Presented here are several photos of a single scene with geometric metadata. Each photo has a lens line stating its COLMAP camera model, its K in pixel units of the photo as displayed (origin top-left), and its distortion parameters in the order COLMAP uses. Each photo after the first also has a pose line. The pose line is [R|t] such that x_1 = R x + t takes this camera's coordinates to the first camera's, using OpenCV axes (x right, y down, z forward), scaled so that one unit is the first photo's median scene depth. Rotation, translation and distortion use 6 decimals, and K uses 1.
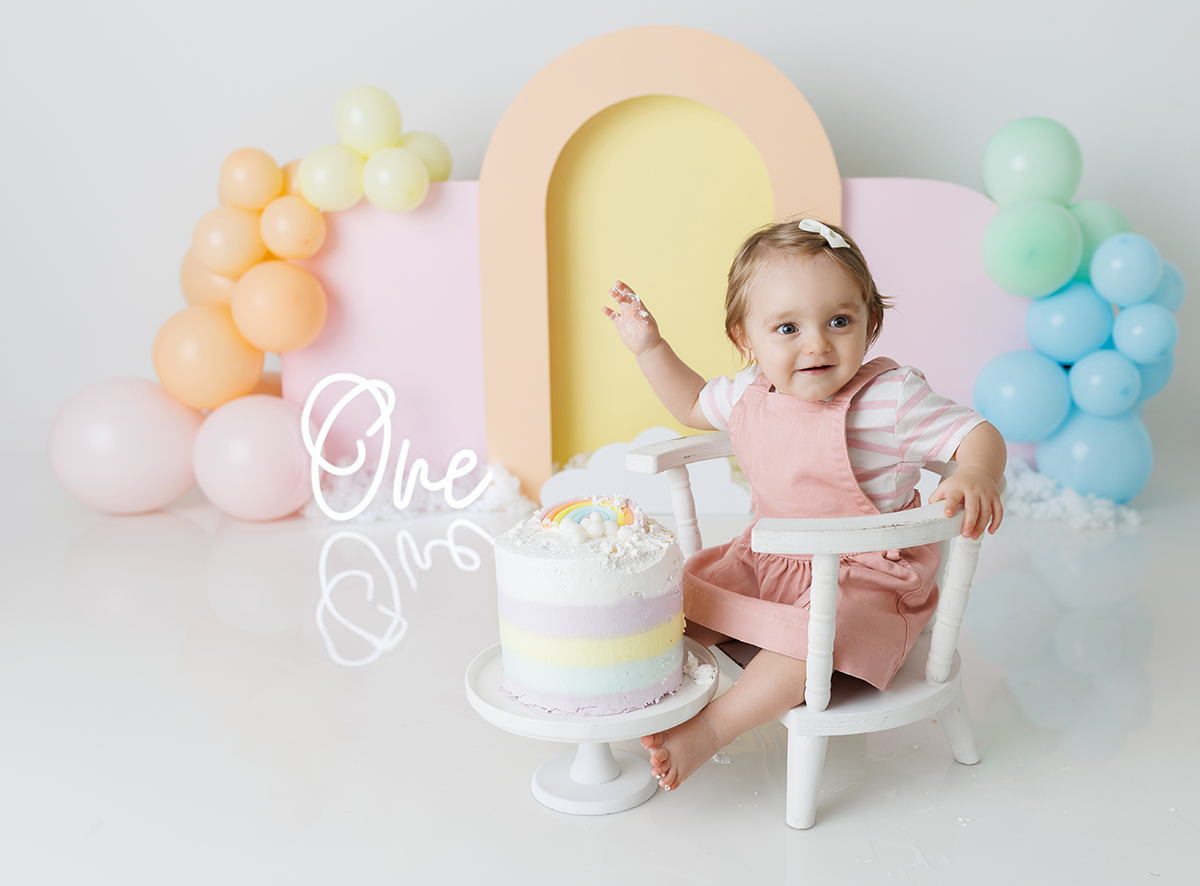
lens RADIAL K [[1242.6, 0, 663.5], [0, 1242.6, 419.9], [0, 0, 1]] dist [0.003027, 0.000000]
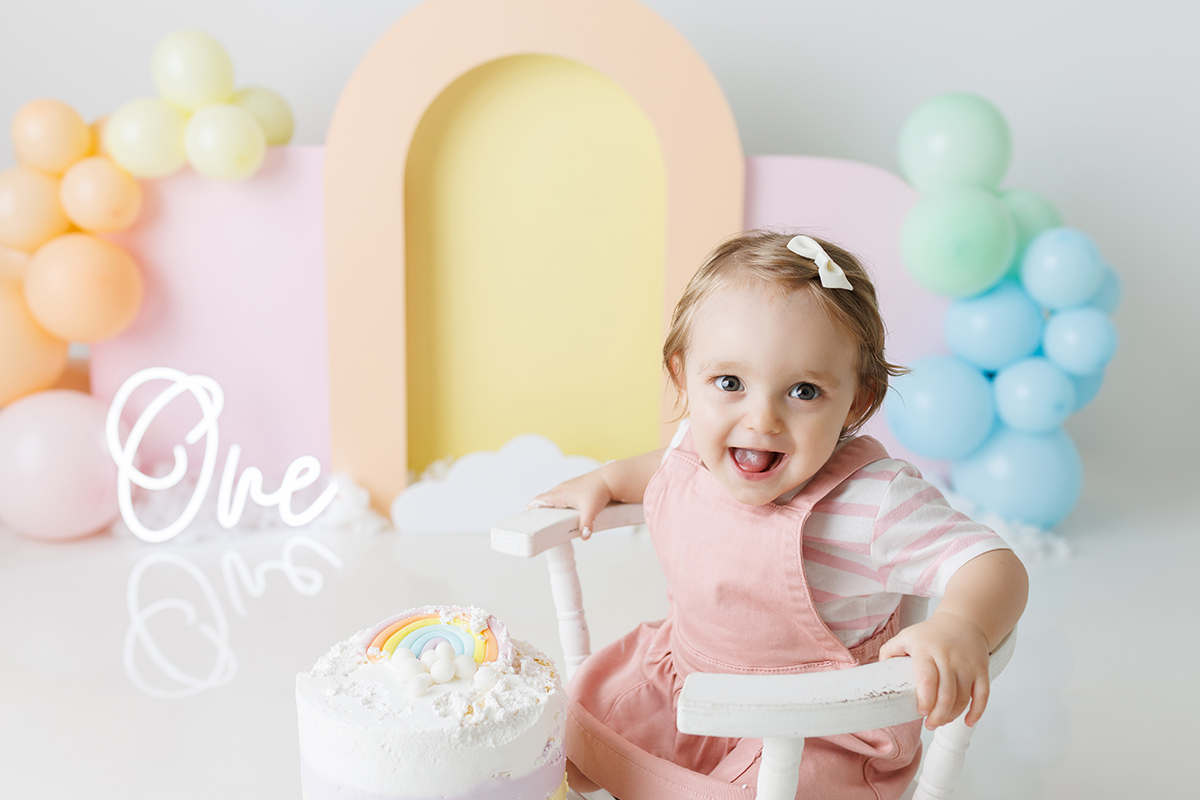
lens RADIAL K [[1234.0, 0, 617.3], [0, 1234.0, 398.5], [0, 0, 1]] dist [-0.004167, 0.000000]
pose [[0.997500, 0.016254, 0.068768, -0.003371], [-0.017307, 0.999741, 0.014753, -0.034539], [-0.068511, -0.015907, 0.997524, 0.136150]]
